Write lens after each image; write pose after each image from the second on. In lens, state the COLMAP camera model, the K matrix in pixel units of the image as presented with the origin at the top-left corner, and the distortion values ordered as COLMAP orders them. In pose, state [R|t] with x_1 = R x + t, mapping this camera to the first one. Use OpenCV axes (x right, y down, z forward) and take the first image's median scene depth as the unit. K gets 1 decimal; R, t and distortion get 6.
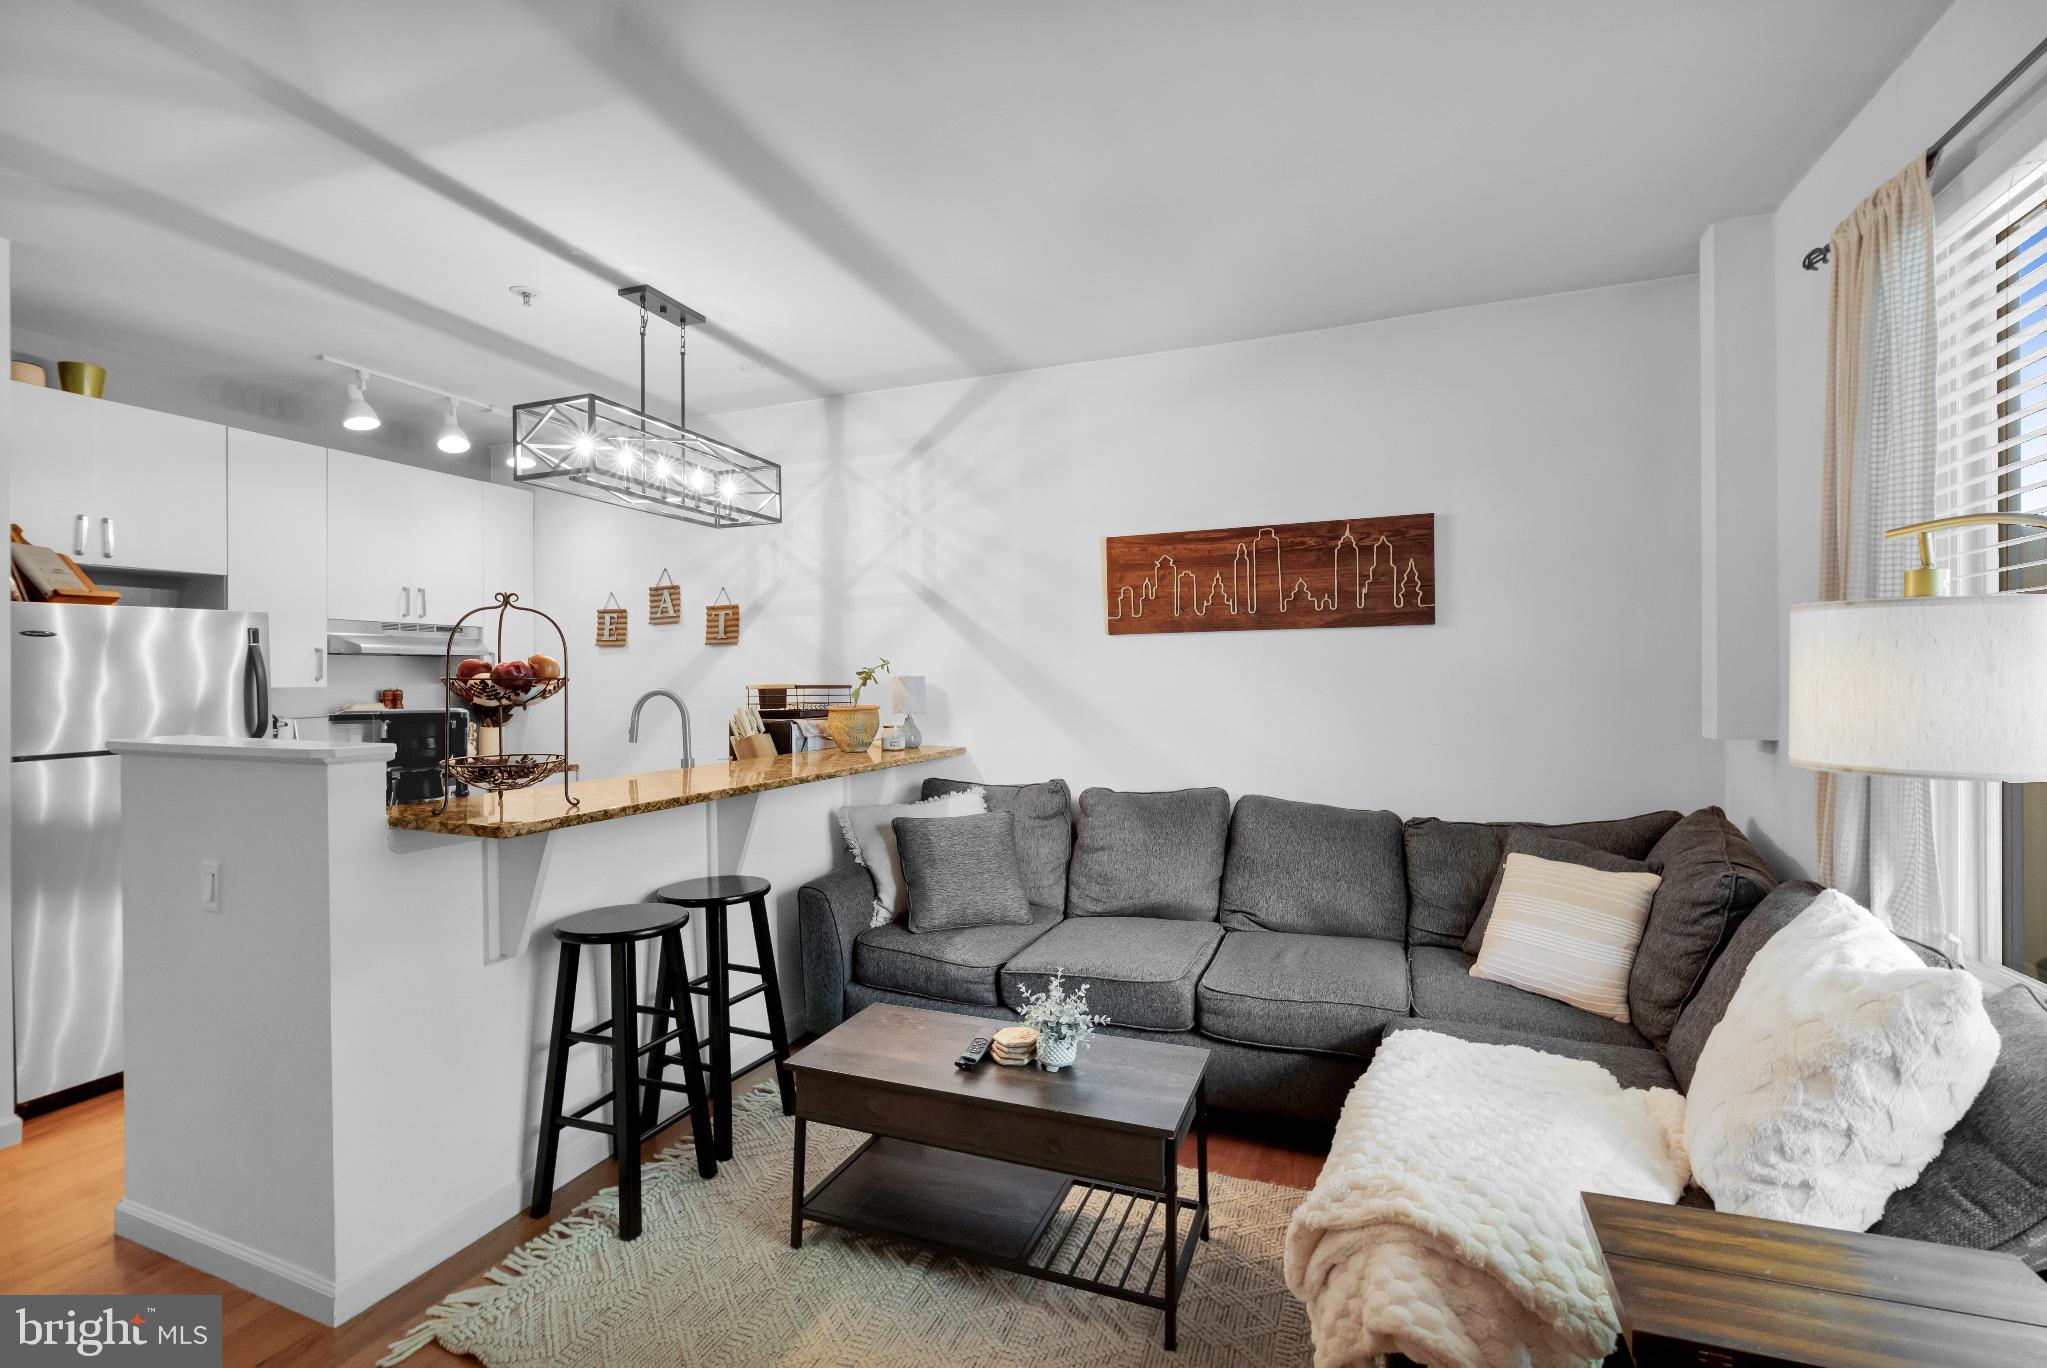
lens RADIAL K [[880.4, 0, 1015.3], [0, 880.4, 681.8], [0, 0, 1]] dist [-0.001085, -0.000087]
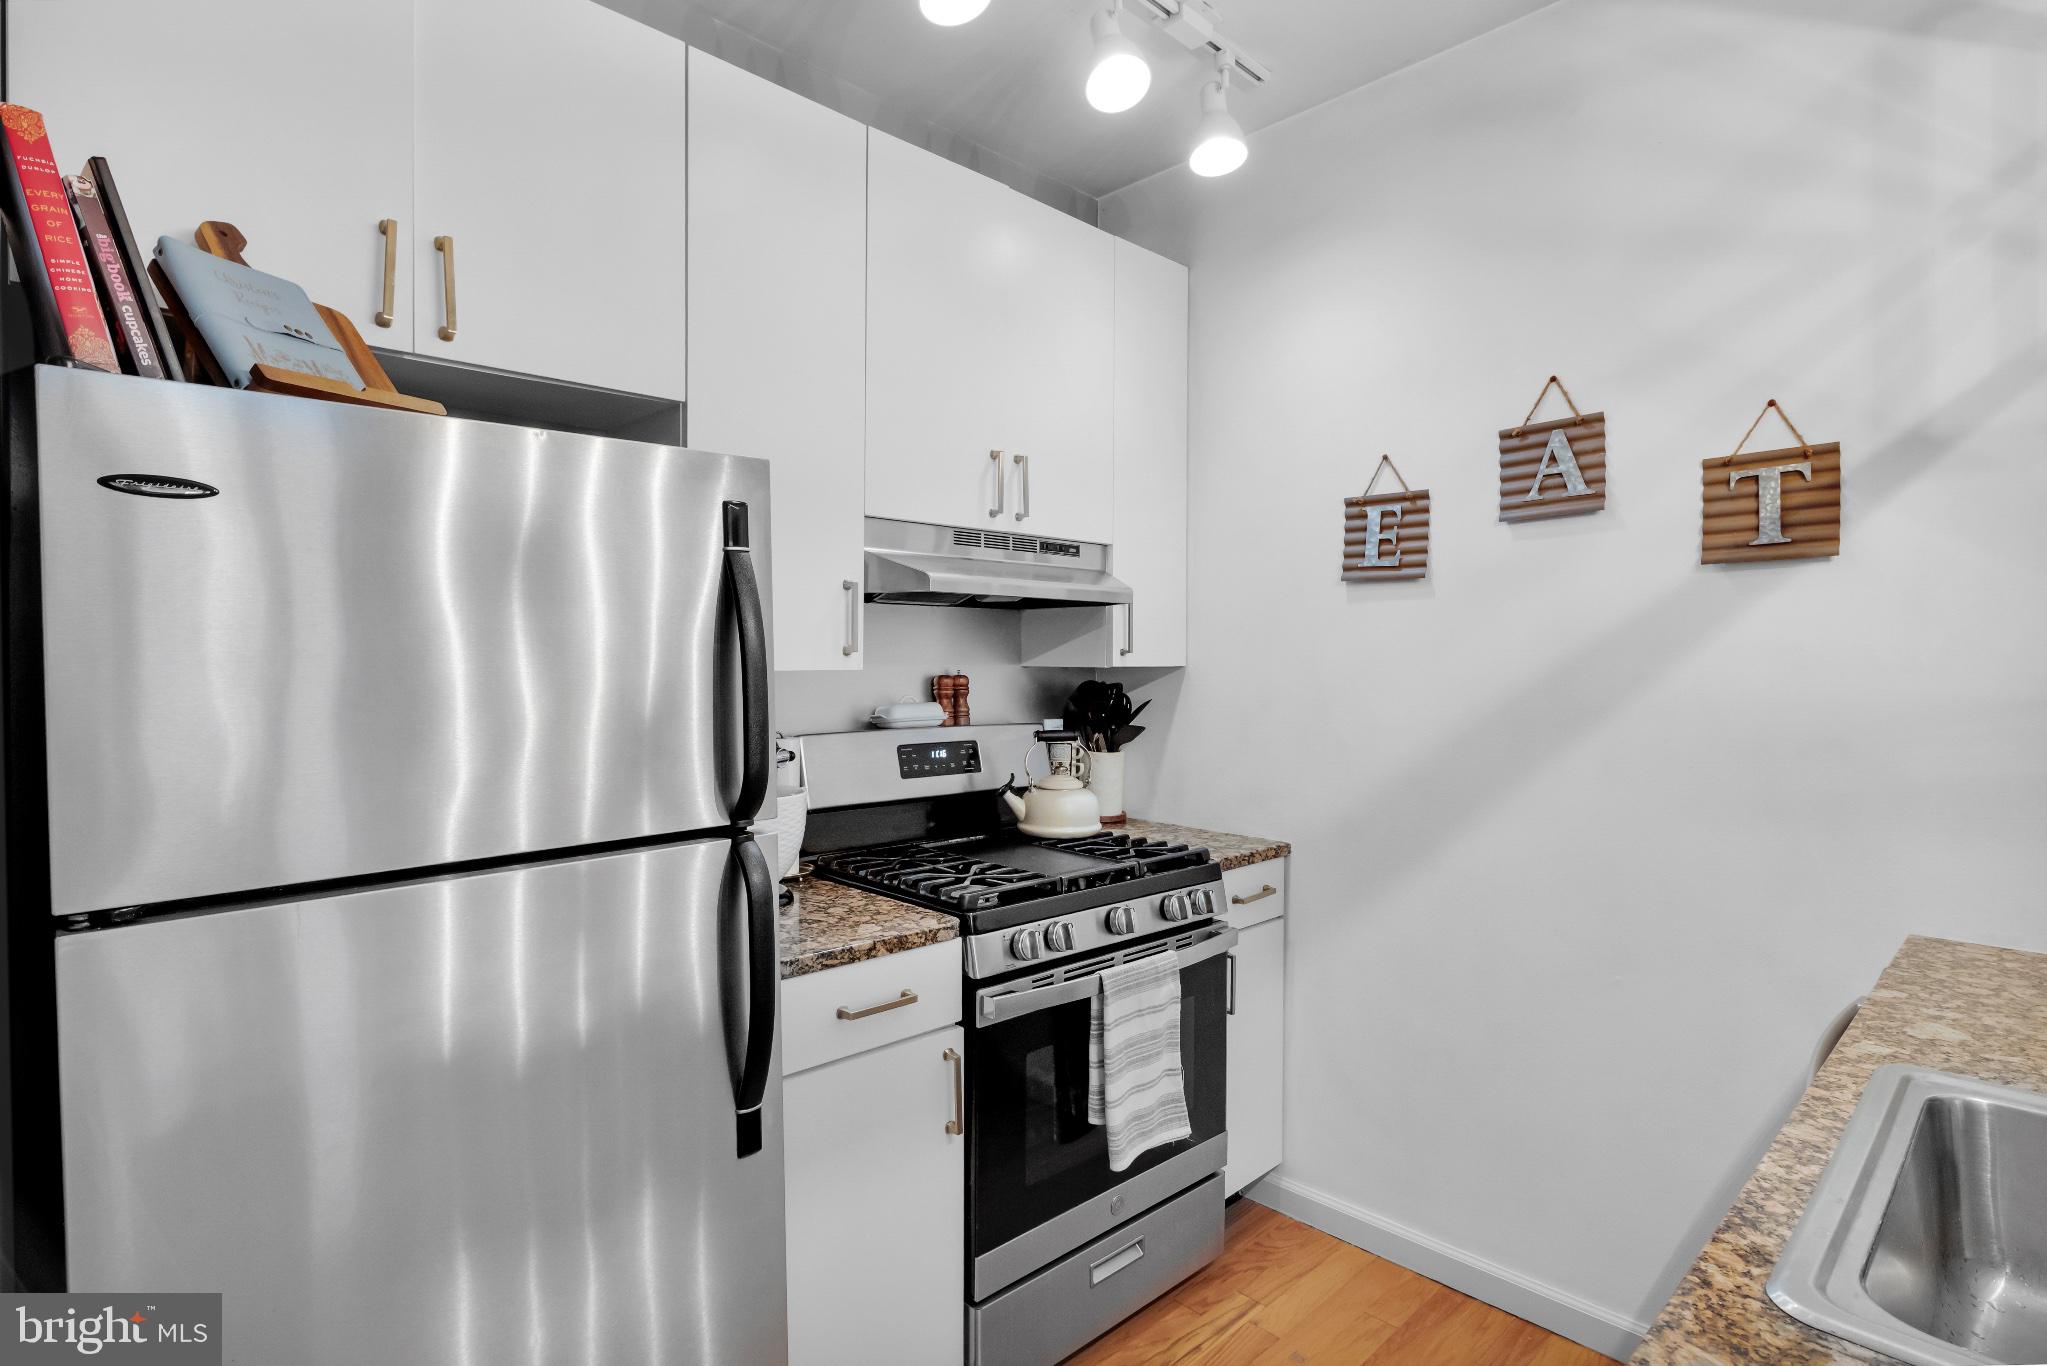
lens RADIAL K [[1025.3, 0, 1023.5], [0, 1025.3, 683.0], [0, 0, 1]] dist [-0.003340, -0.000481]
pose [[0.909618, 0.015809, -0.415144, -0.586175], [-0.007609, 0.999742, 0.021398, 0.000896], [0.415375, -0.016305, 0.909504, 0.668651]]
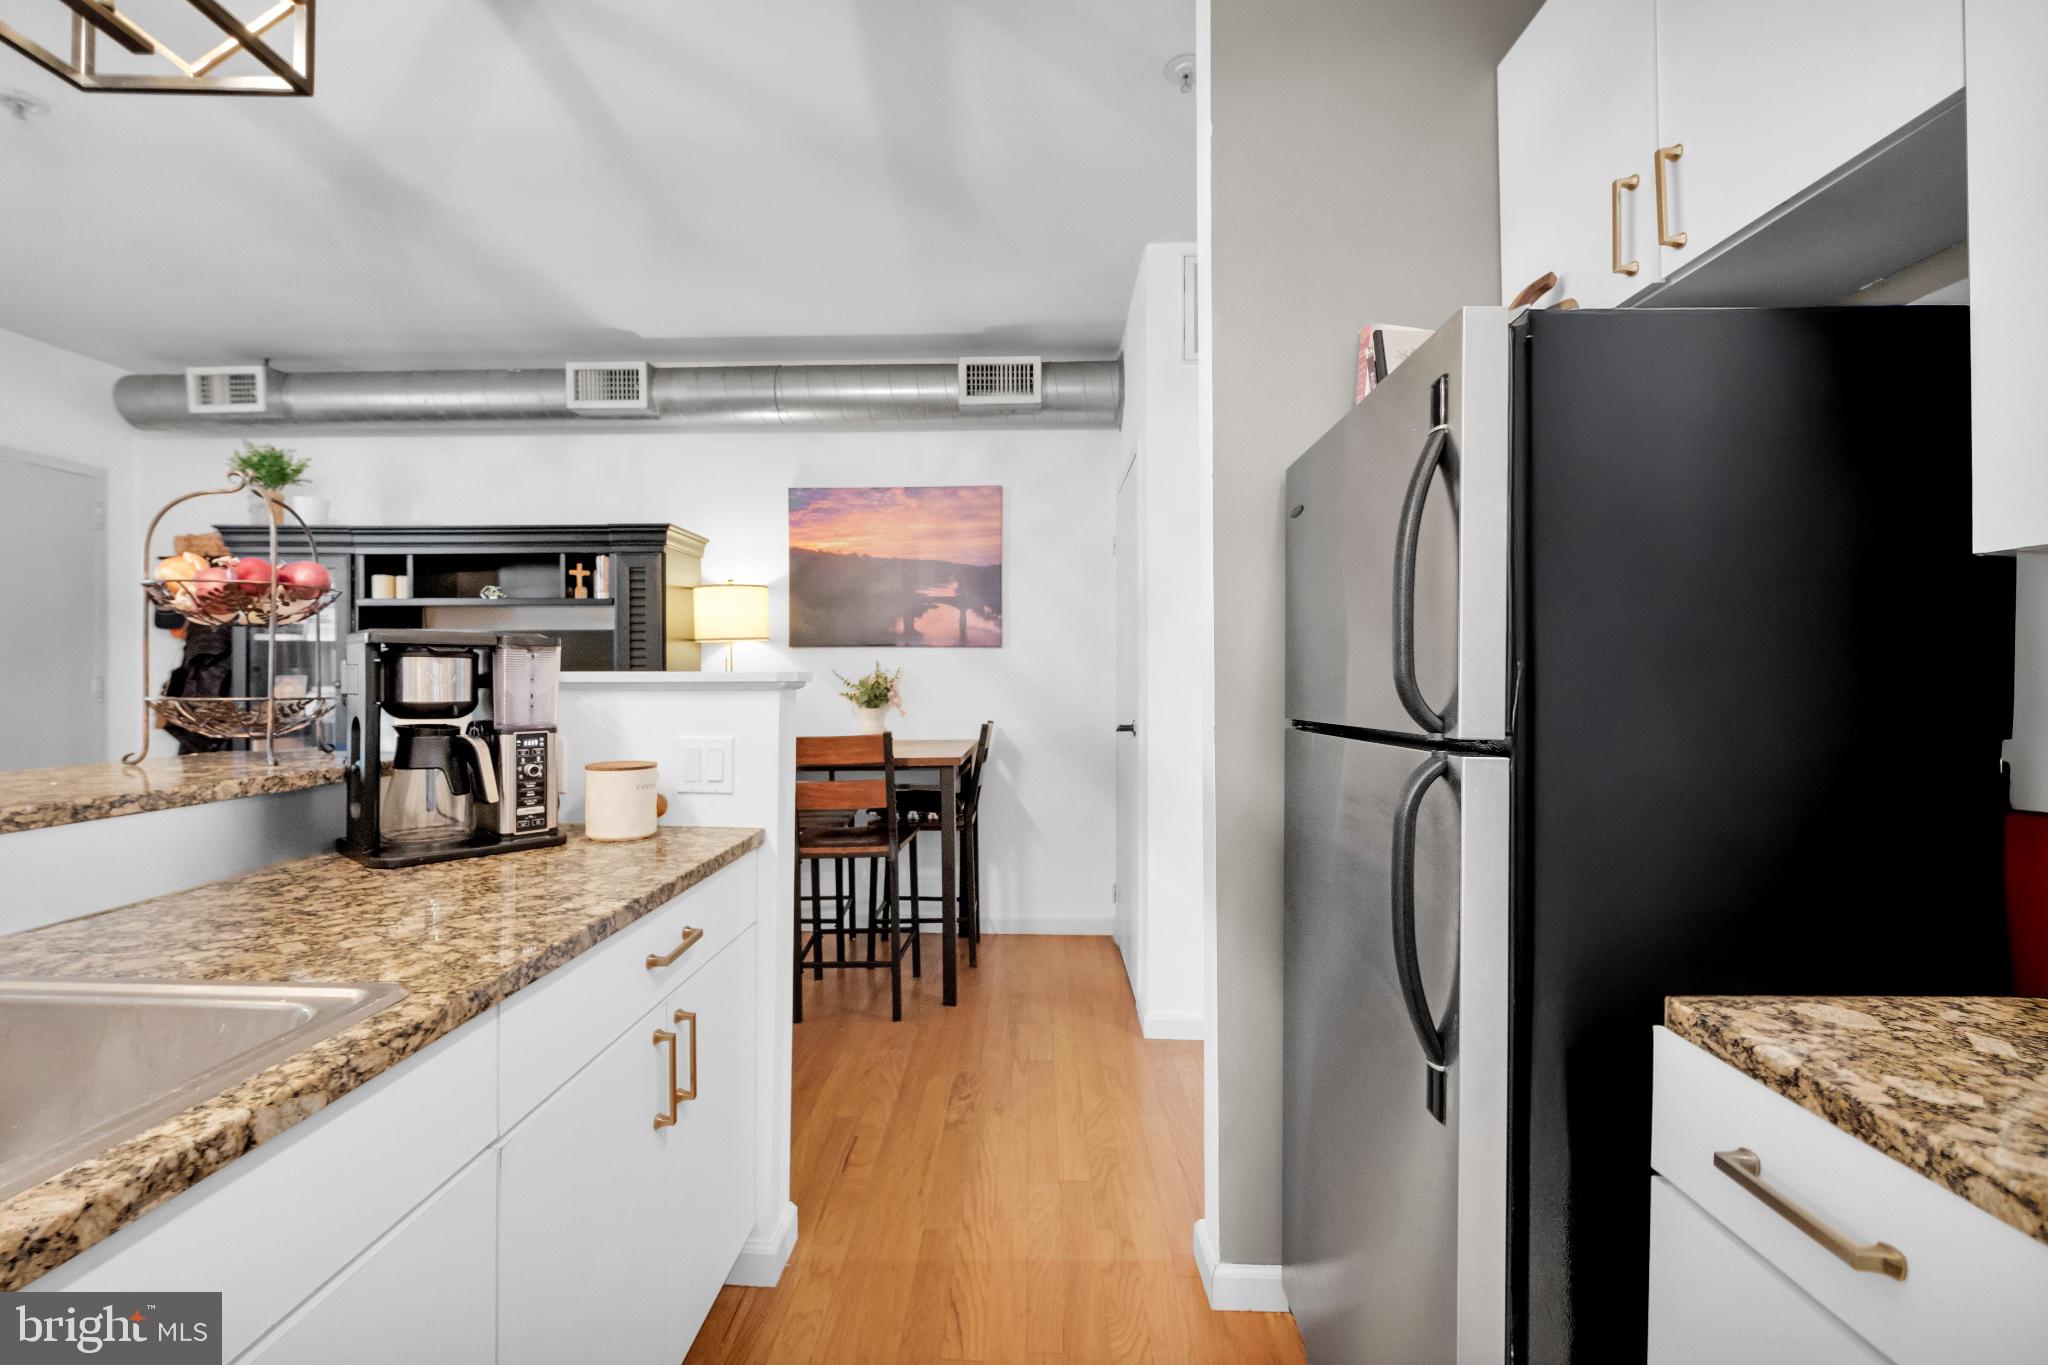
lens RADIAL K [[871.6, 0, 1015.2], [0, 871.6, 686.1], [0, 0, 1]] dist [-0.000088, -0.000155]
pose [[-0.941721, 0.004421, -0.336367, -0.610238], [-0.001617, 0.999843, 0.017670, 0.042289], [0.336392, 0.017184, -0.941565, 1.223117]]
